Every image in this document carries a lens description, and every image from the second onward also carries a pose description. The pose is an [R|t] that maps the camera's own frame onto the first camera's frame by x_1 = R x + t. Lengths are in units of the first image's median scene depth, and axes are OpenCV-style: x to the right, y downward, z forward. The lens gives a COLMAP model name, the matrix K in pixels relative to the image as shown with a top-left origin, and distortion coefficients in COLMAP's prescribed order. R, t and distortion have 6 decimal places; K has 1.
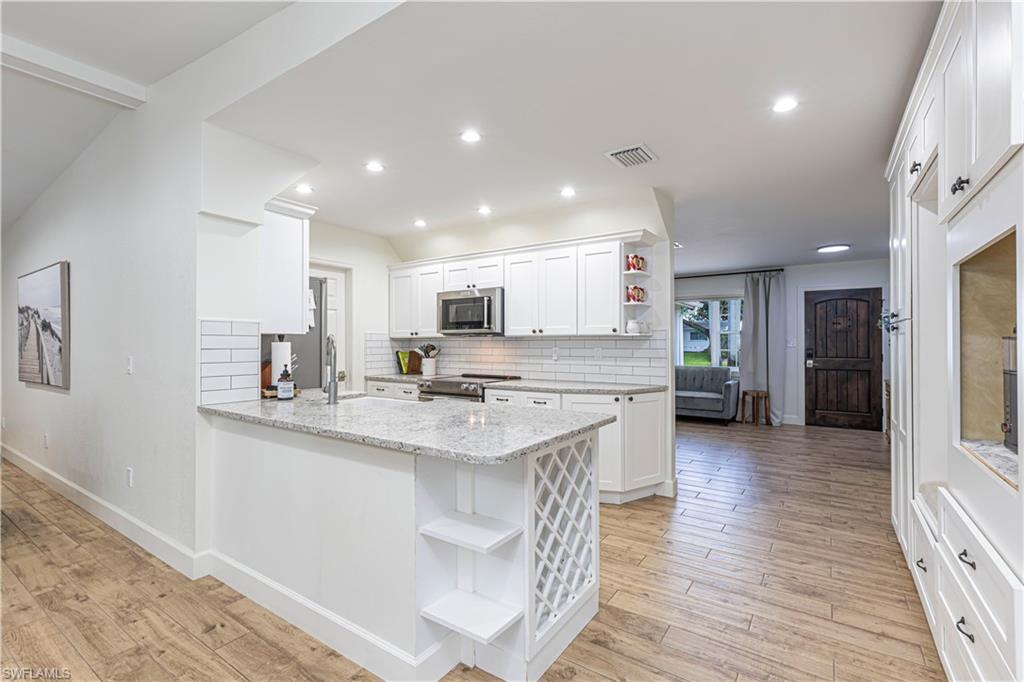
lens RADIAL K [[462.0, 0, 515.4], [0, 462.0, 339.7], [0, 0, 1]] dist [0.003594, 0.000332]
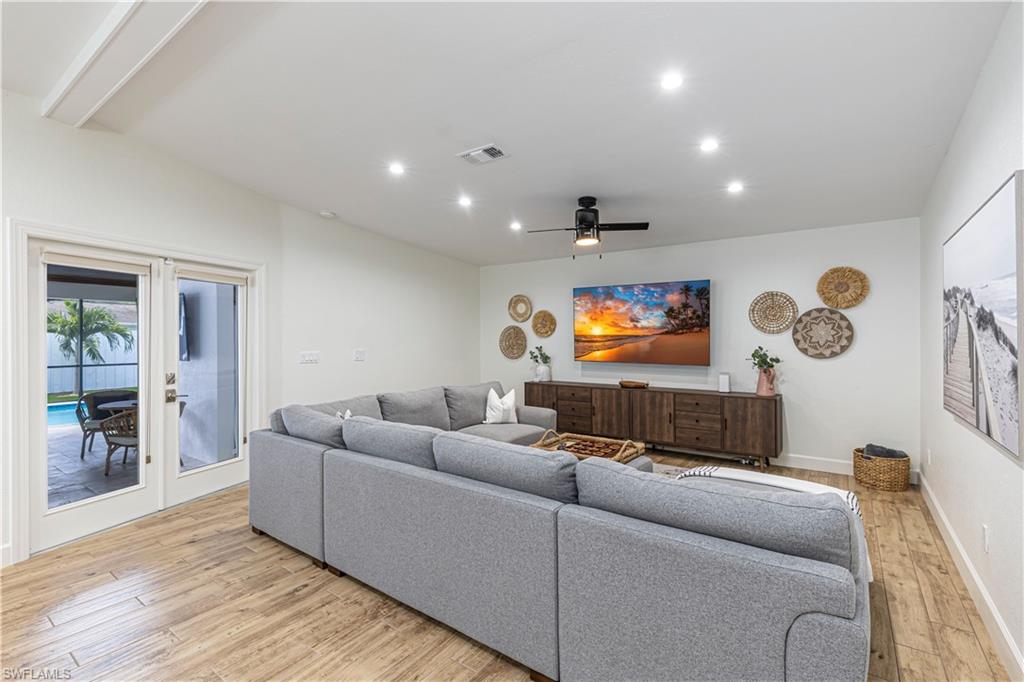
lens RADIAL K [[462.0, 0, 515.4], [0, 462.0, 339.7], [0, 0, 1]] dist [0.003594, 0.000332]
pose [[-0.024817, 0.008621, -0.999655, -0.524473], [0.003152, 0.999959, 0.008545, -0.014315], [0.999687, -0.002939, -0.024843, 0.532693]]
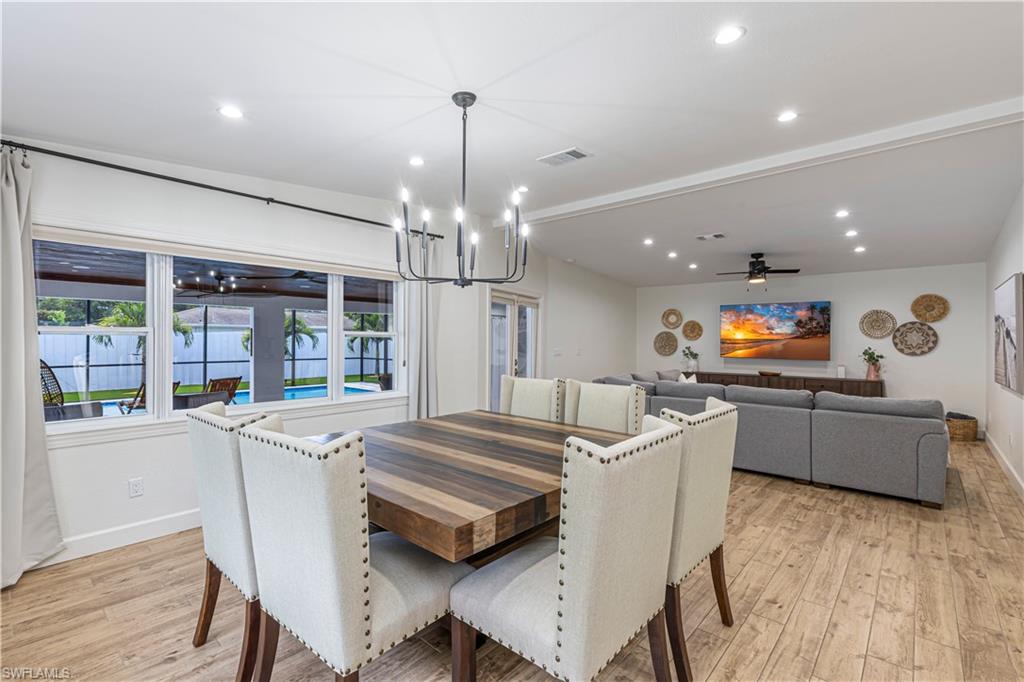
lens RADIAL K [[457.0, 0, 517.0], [0, 457.0, 339.1], [0, 0, 1]] dist [0.000213, 0.000020]
pose [[-0.128638, 0.003183, -0.991687, 0.207743], [-0.001759, 0.999993, 0.003438, -0.019537], [0.991690, 0.002187, -0.128631, -0.001012]]
